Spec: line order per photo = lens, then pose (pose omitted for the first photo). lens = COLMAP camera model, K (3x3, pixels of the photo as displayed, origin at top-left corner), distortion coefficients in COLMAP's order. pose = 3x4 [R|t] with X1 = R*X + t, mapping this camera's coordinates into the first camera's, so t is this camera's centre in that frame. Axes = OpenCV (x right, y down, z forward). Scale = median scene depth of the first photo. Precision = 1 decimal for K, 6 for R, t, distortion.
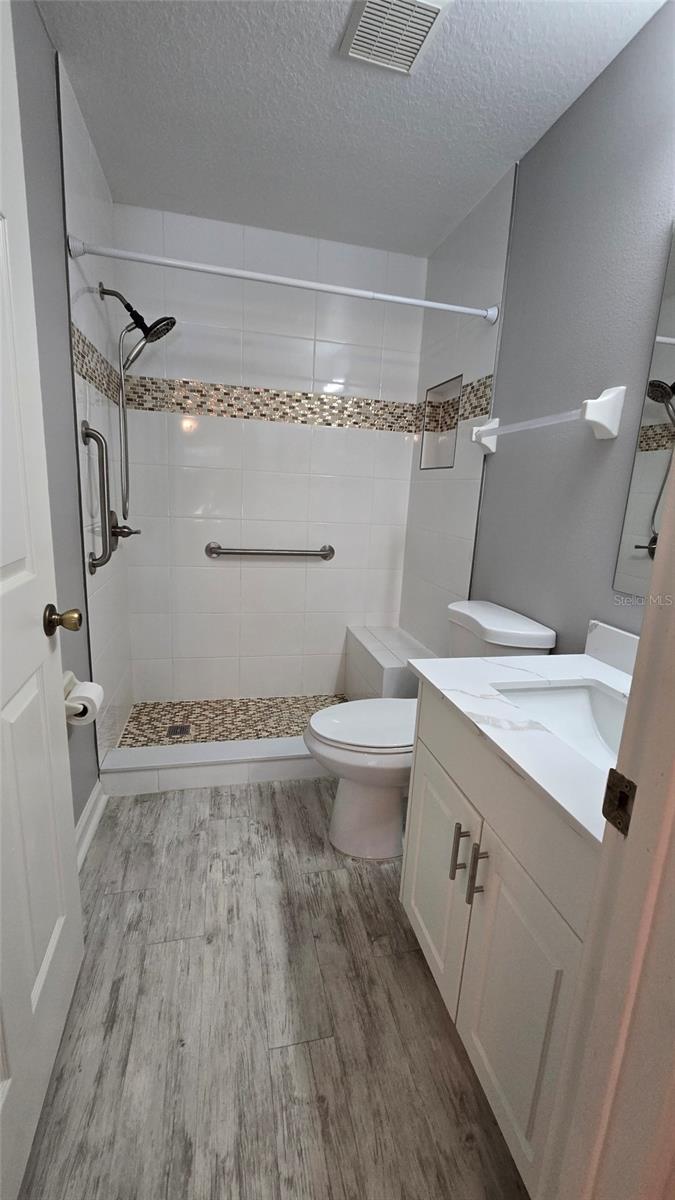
lens RADIAL K [[486.2, 0, 342.4], [0, 486.2, 597.9], [0, 0, 1]] dist [0.000794, 0.000614]
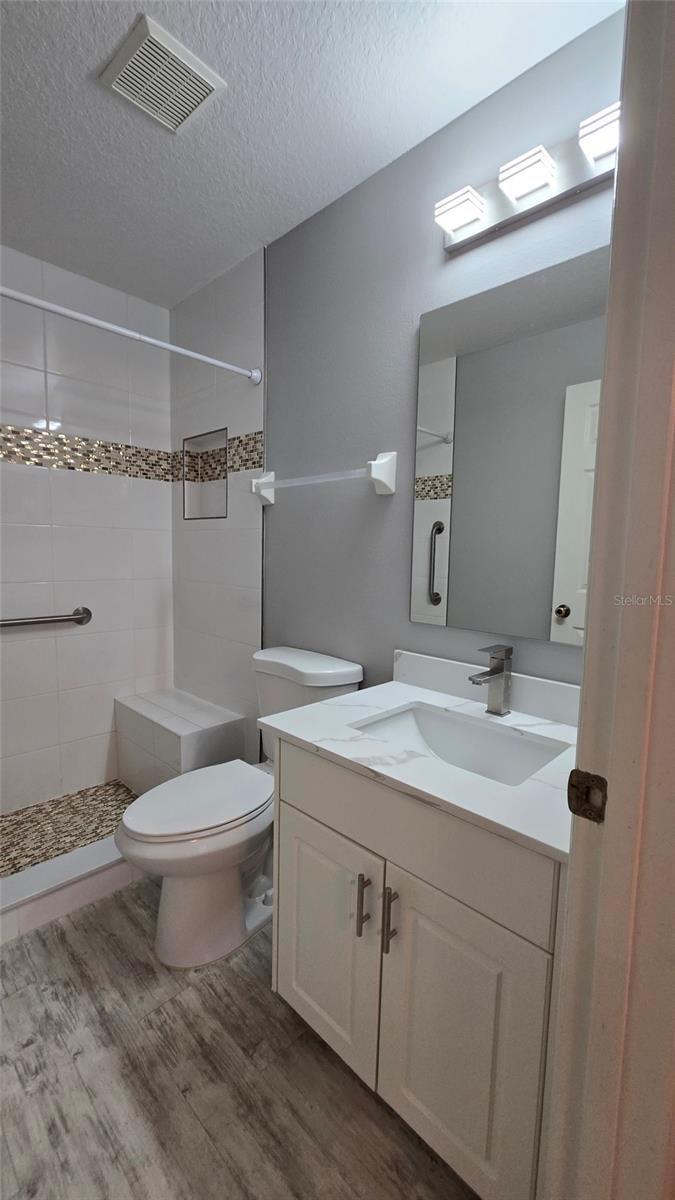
lens RADIAL K [[488.7, 0, 337.5], [0, 488.7, 600.0], [0, 0, 1]] dist [0.001499, 0.000782]
pose [[0.845381, -0.088490, 0.526784, -0.154398], [0.136776, 0.989165, -0.053337, -0.021757], [-0.516356, 0.117141, 0.848324, 0.069182]]
